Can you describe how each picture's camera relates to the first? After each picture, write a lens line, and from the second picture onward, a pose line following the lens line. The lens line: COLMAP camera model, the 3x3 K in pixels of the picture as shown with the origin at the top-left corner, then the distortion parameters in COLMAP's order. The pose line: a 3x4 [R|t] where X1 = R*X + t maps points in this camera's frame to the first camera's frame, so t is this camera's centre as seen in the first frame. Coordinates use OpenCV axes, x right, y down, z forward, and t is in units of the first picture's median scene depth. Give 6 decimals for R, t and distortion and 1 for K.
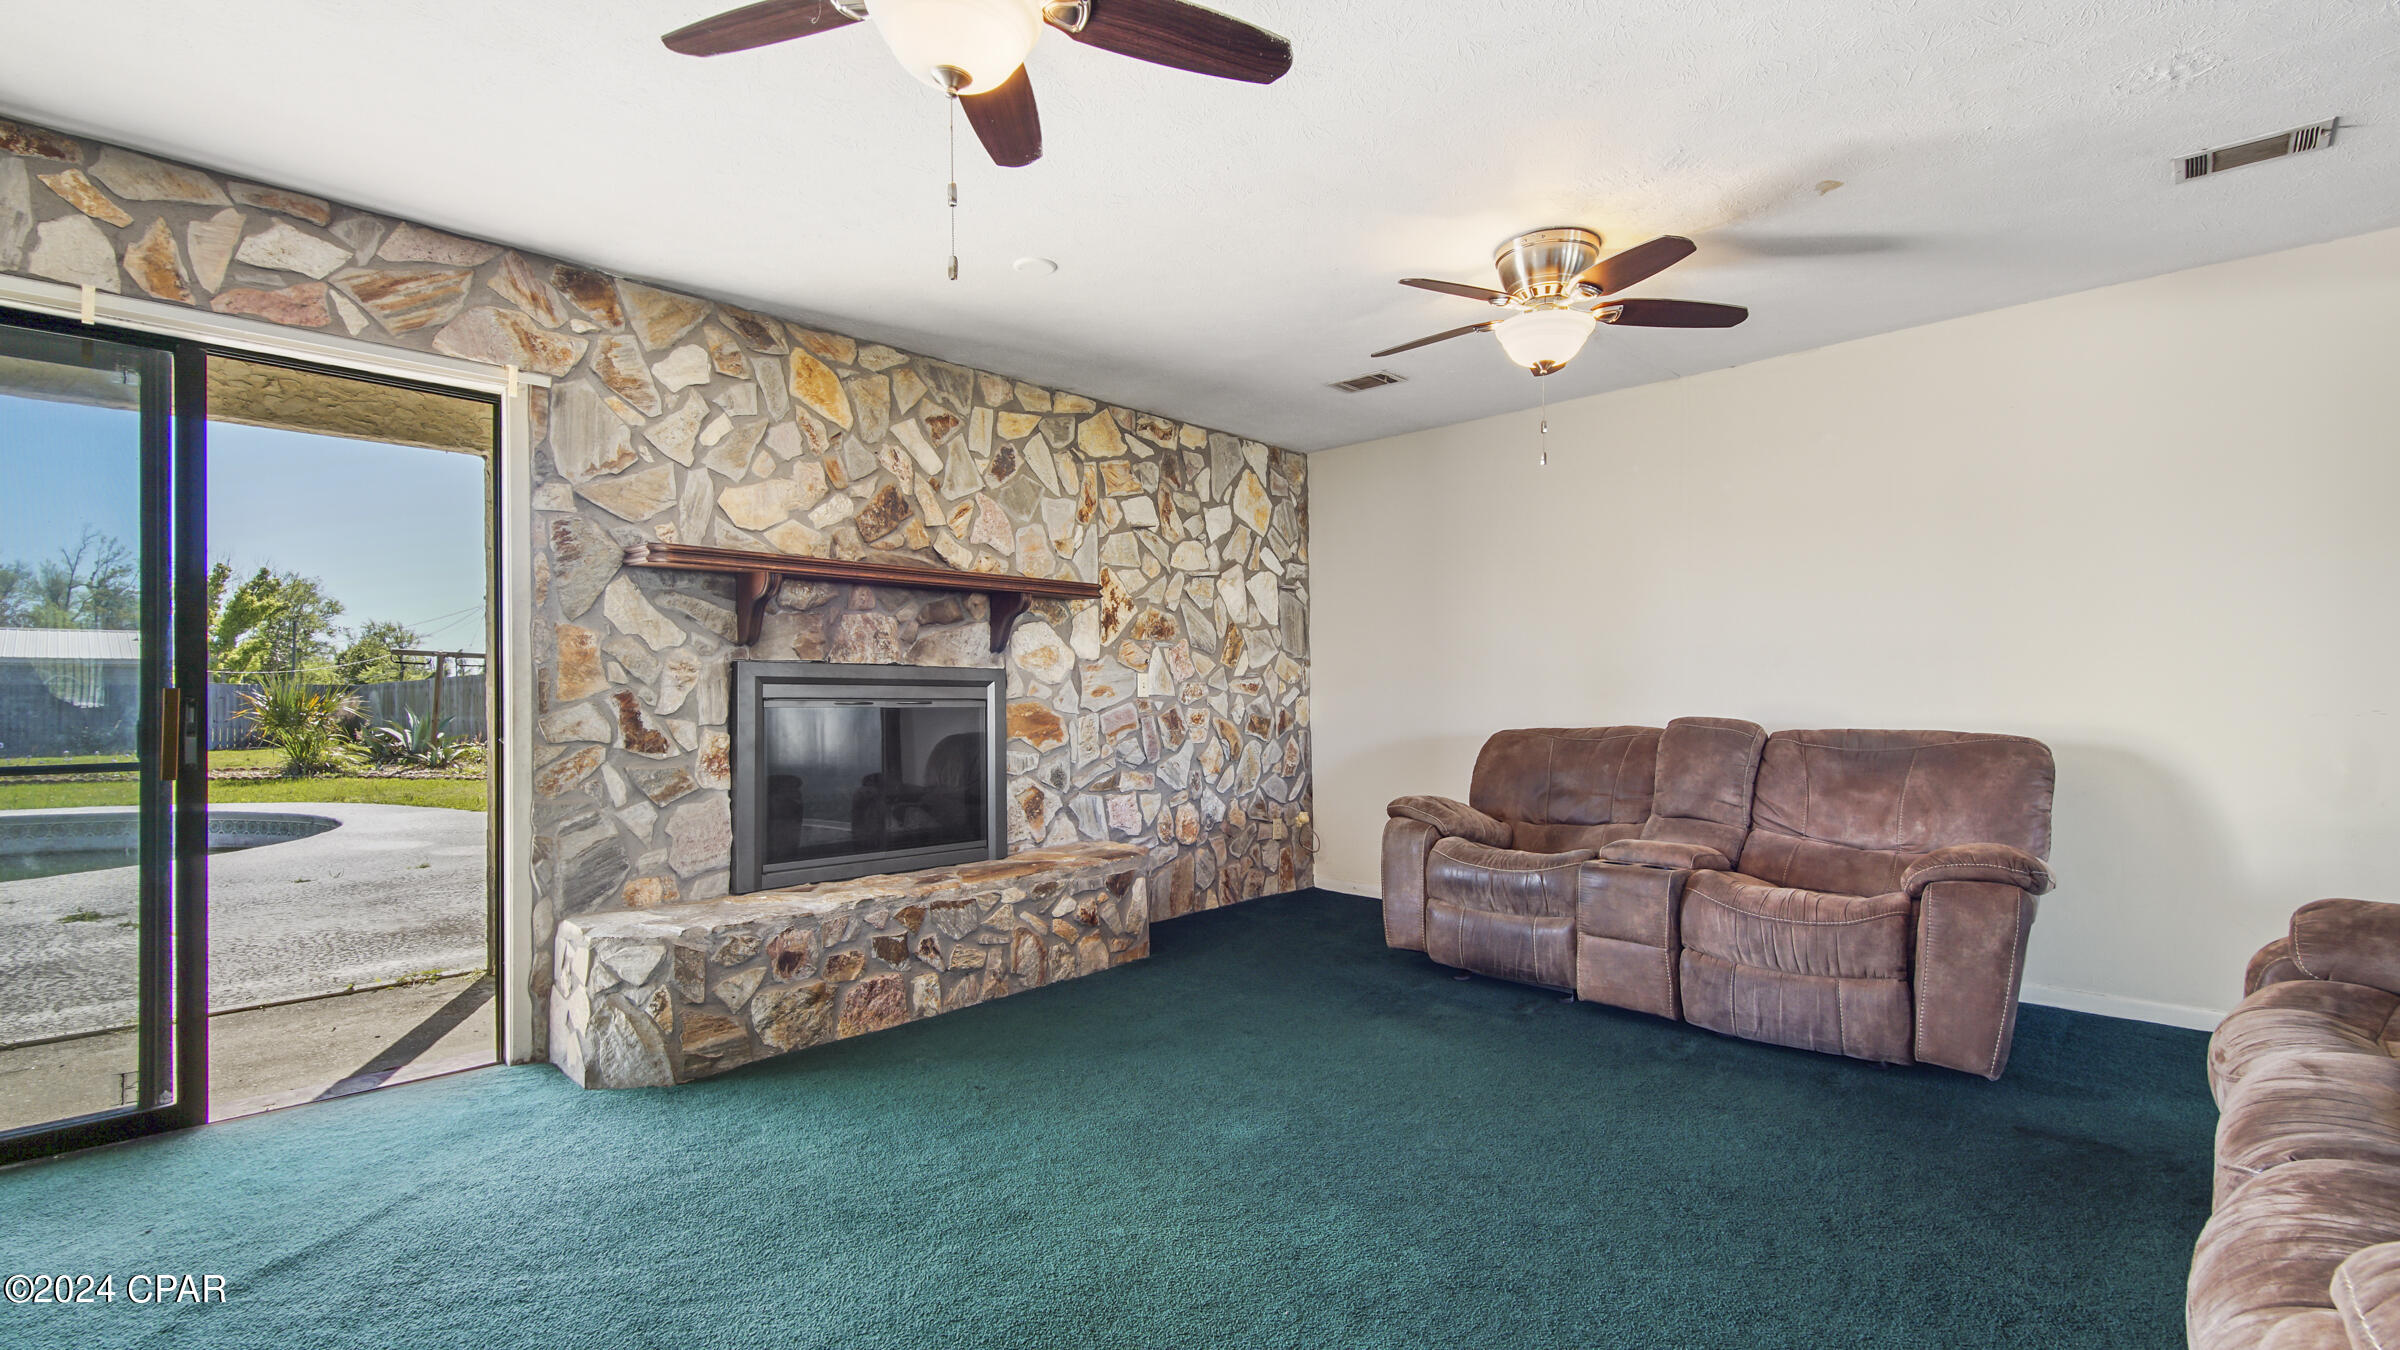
lens RADIAL K [[1040.1, 0, 1194.8], [0, 1040.1, 683.0], [0, 0, 1]] dist [0.034859, -0.022472]
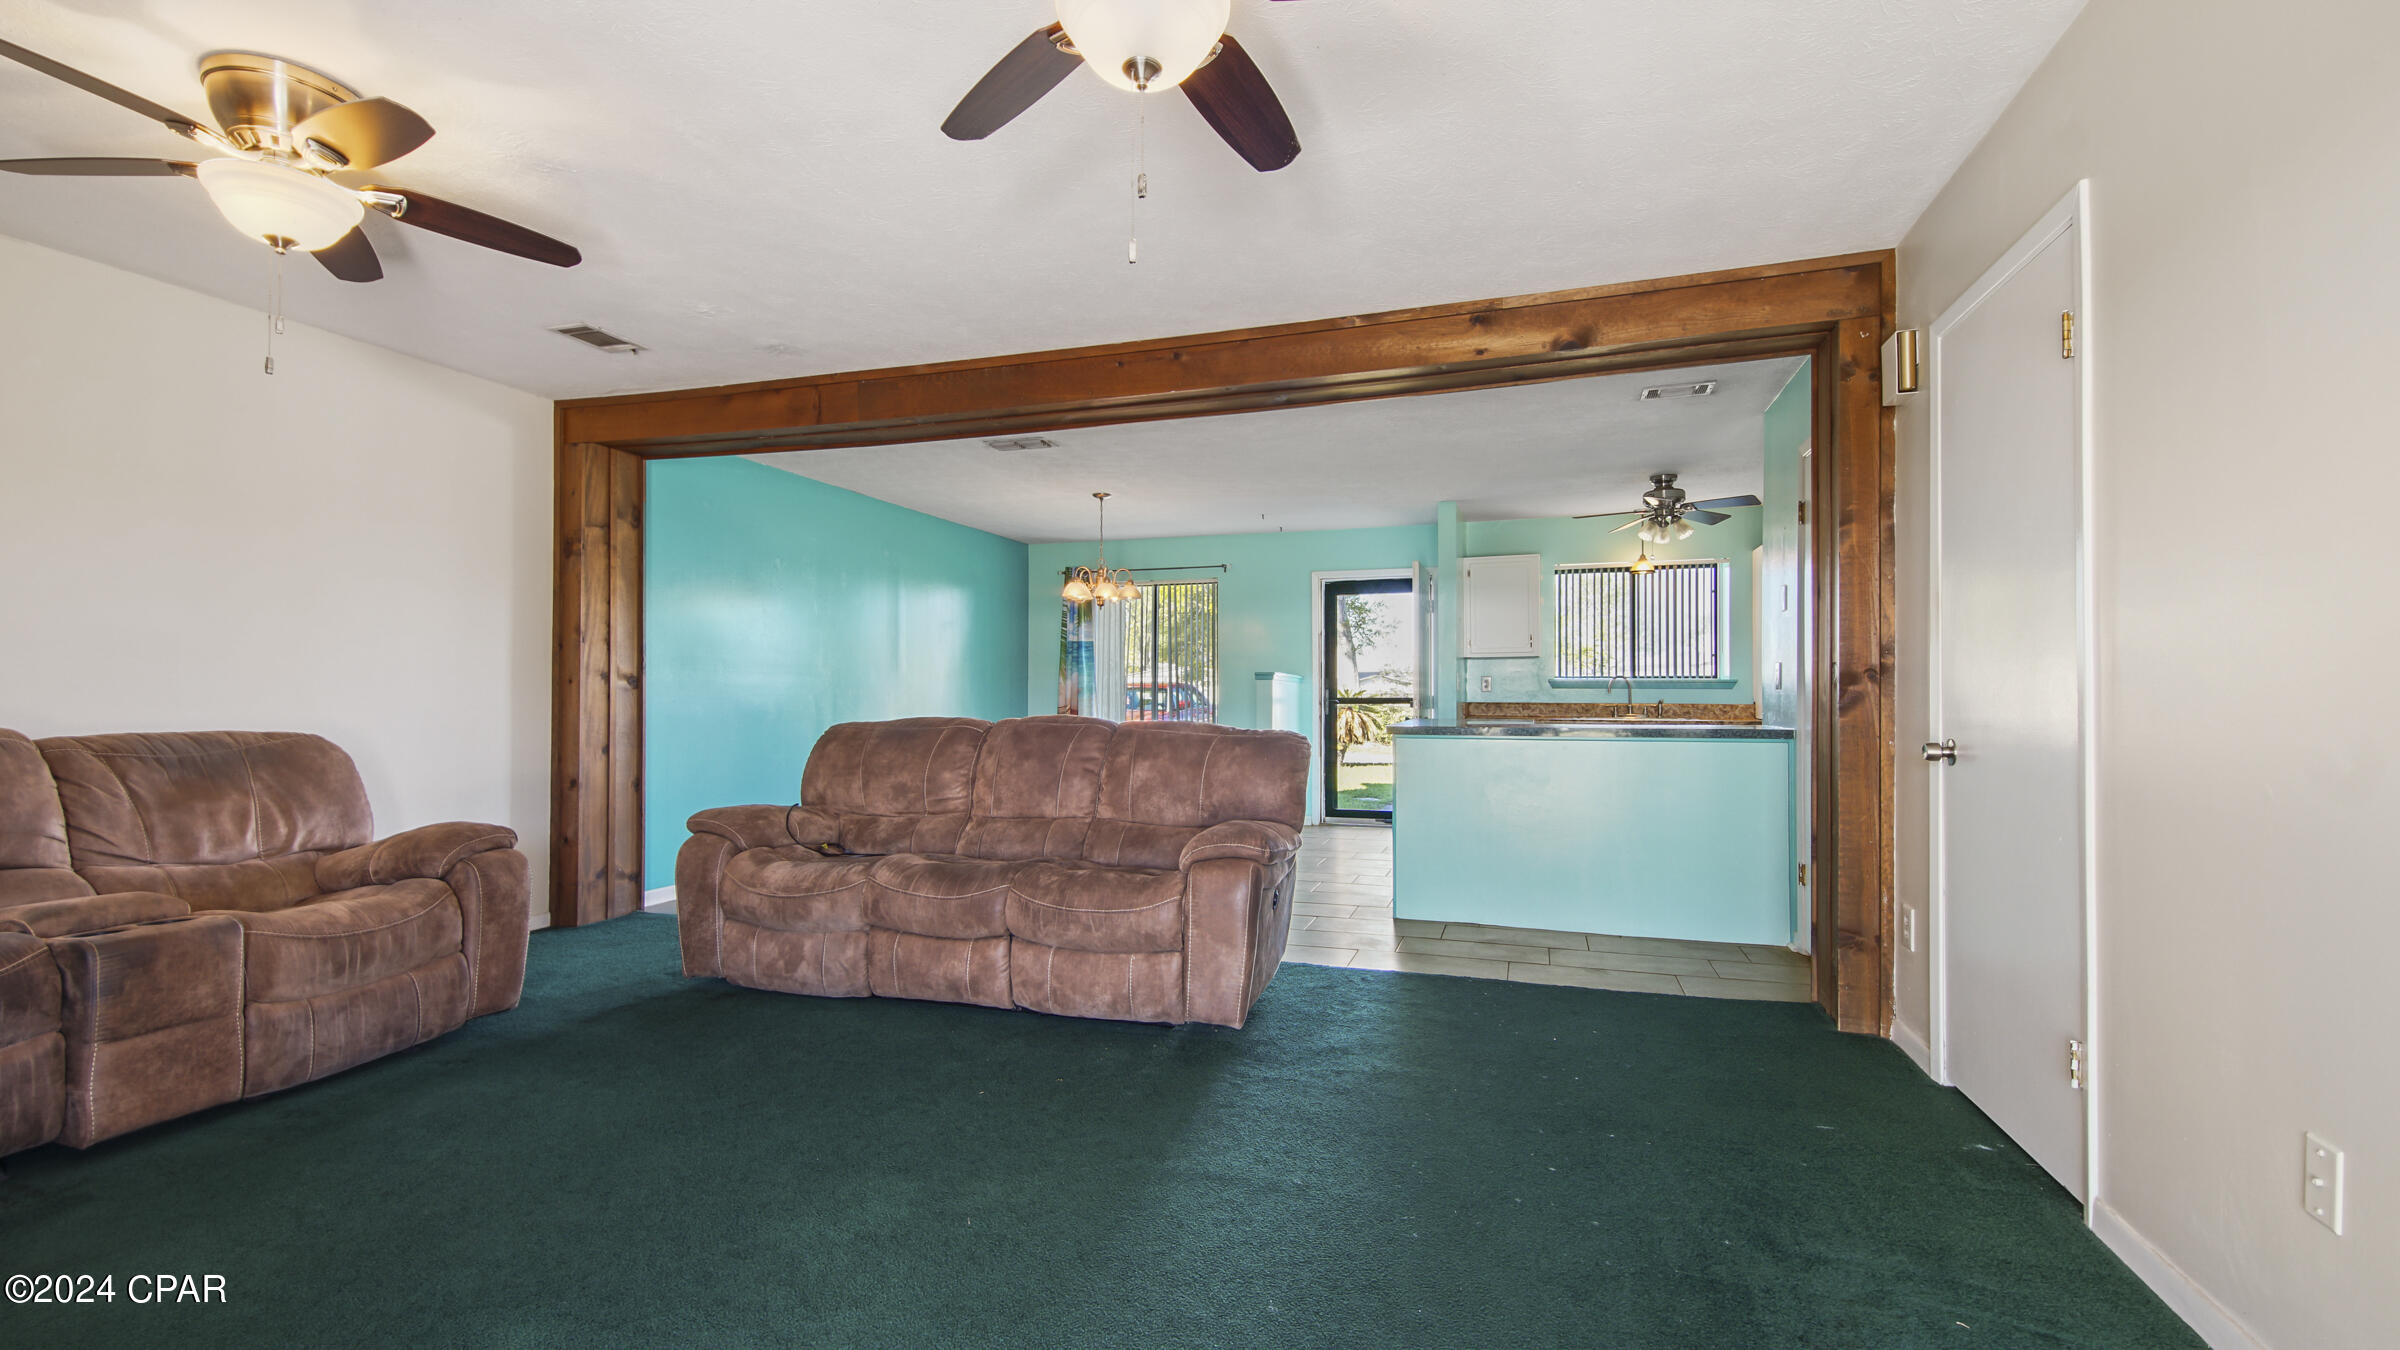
lens RADIAL K [[1040.1, 0, 1194.8], [0, 1040.1, 683.0], [0, 0, 1]] dist [0.034859, -0.022472]
pose [[-0.458522, 0.017516, 0.888511, -0.450120], [-0.011731, 0.999599, -0.025760, 0.014195], [-0.888606, -0.022235, -0.458132, 0.562179]]
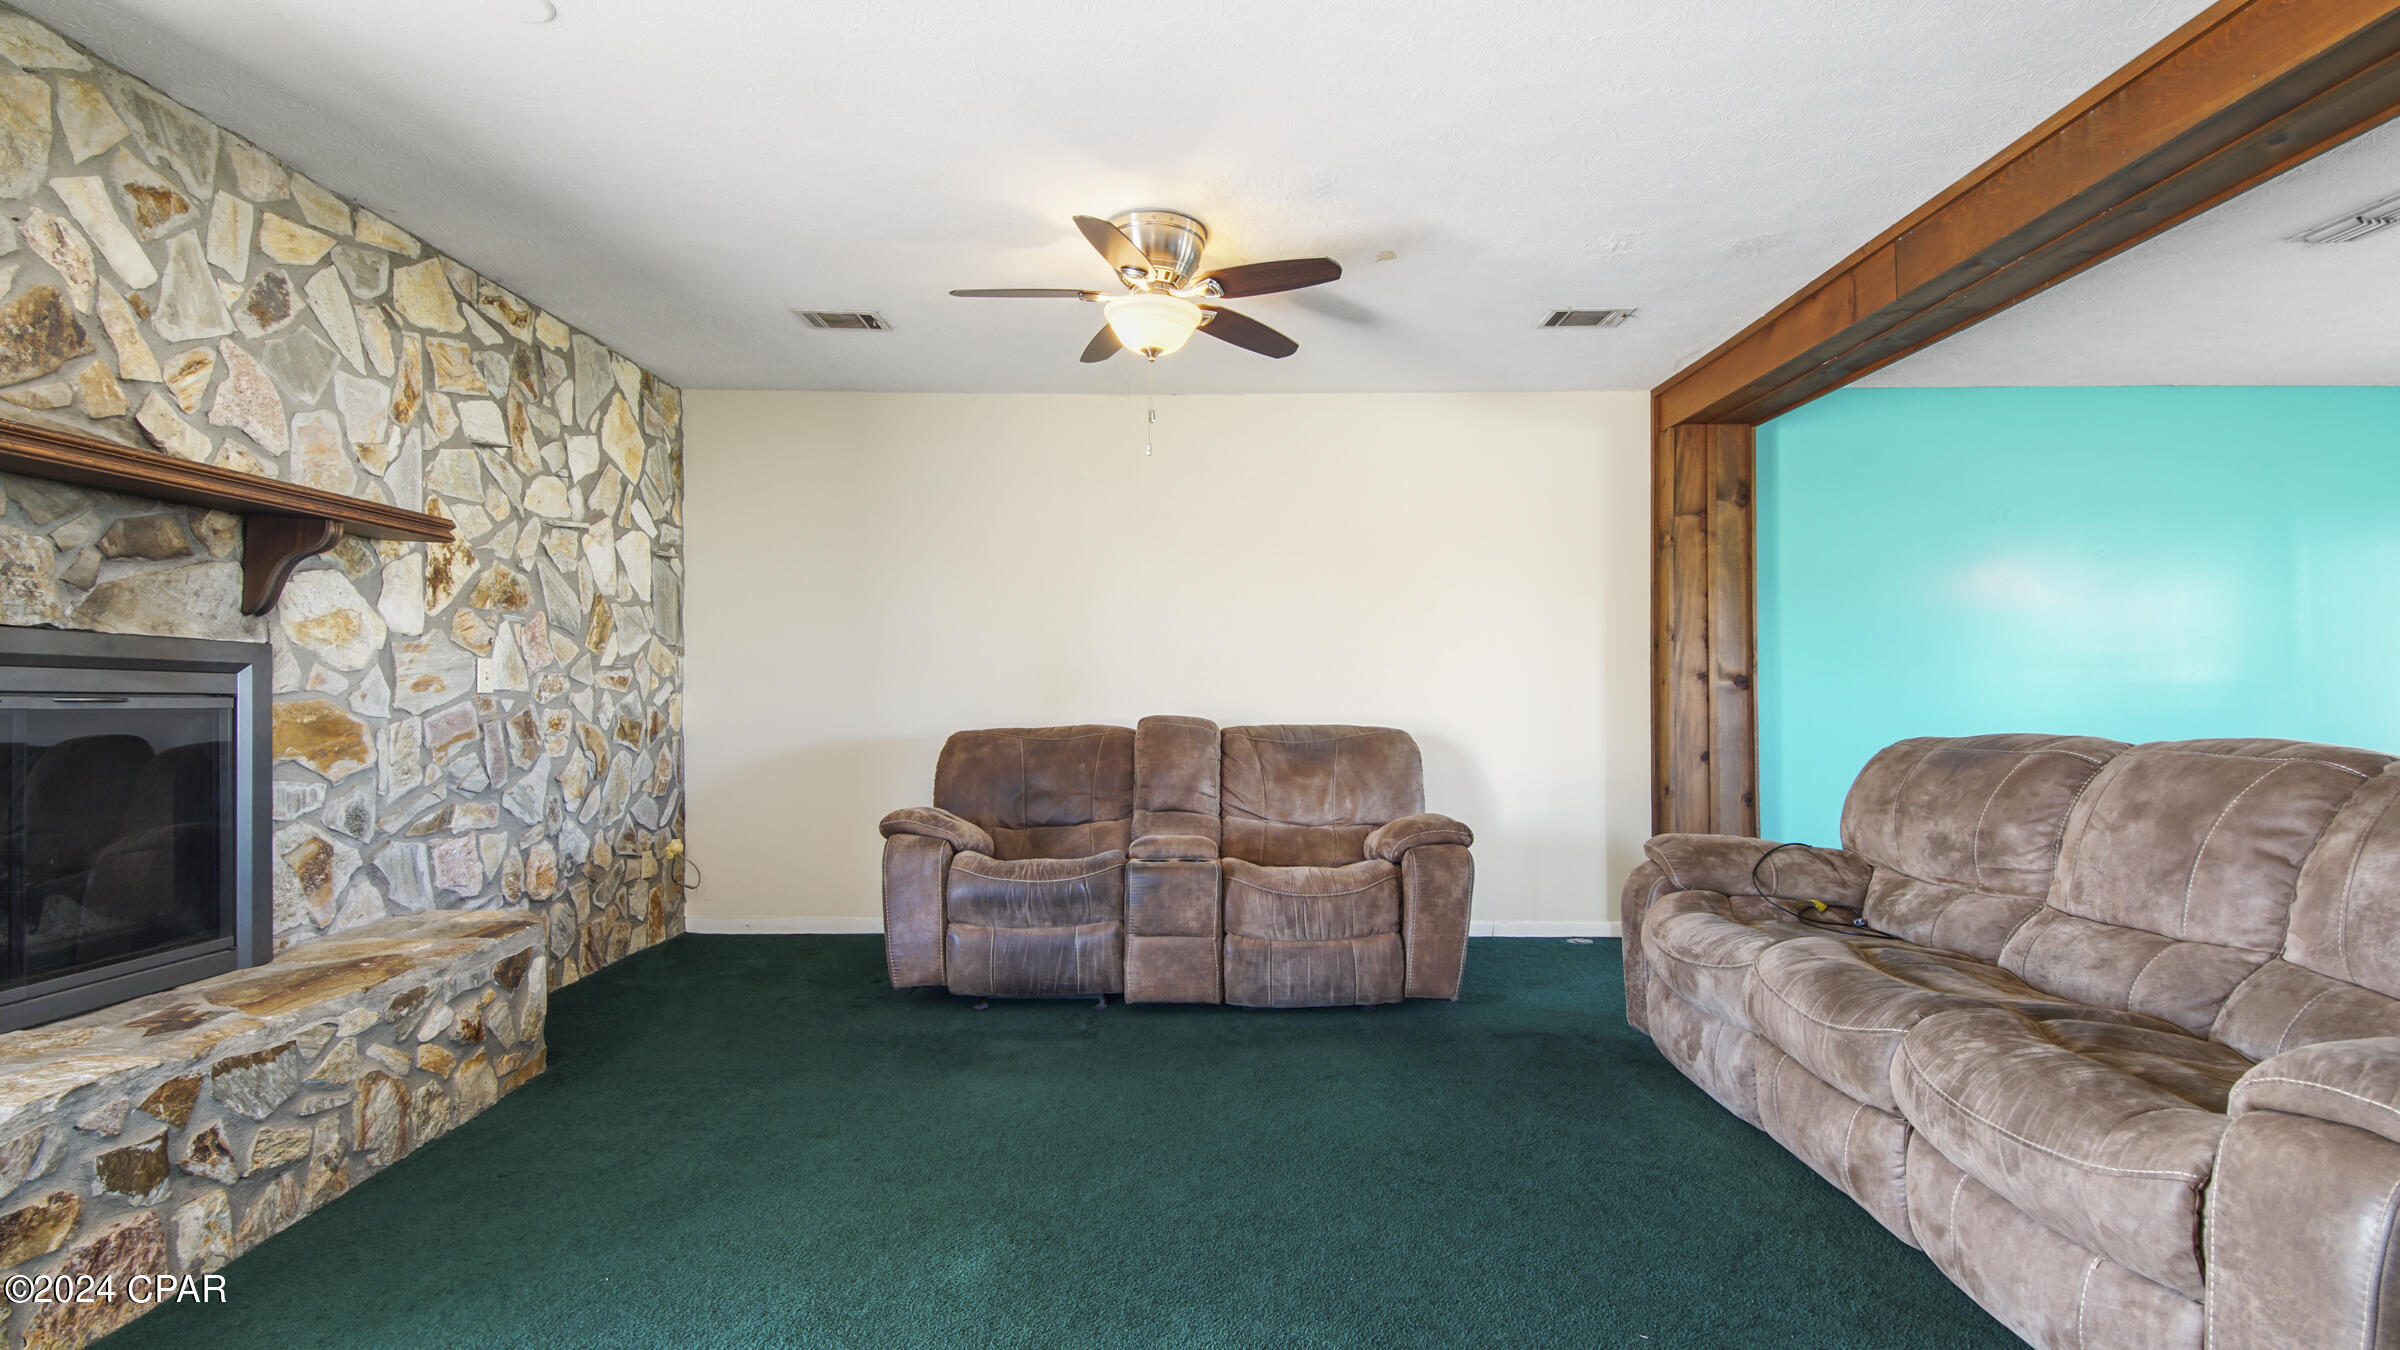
lens RADIAL K [[1040.1, 0, 1194.8], [0, 1040.1, 683.0], [0, 0, 1]] dist [0.034859, -0.022472]
pose [[0.722826, 0.014032, 0.690888, -0.220203], [-0.014551, 0.999881, -0.005084, 0.004224], [-0.690877, -0.006378, 0.722944, 0.202705]]
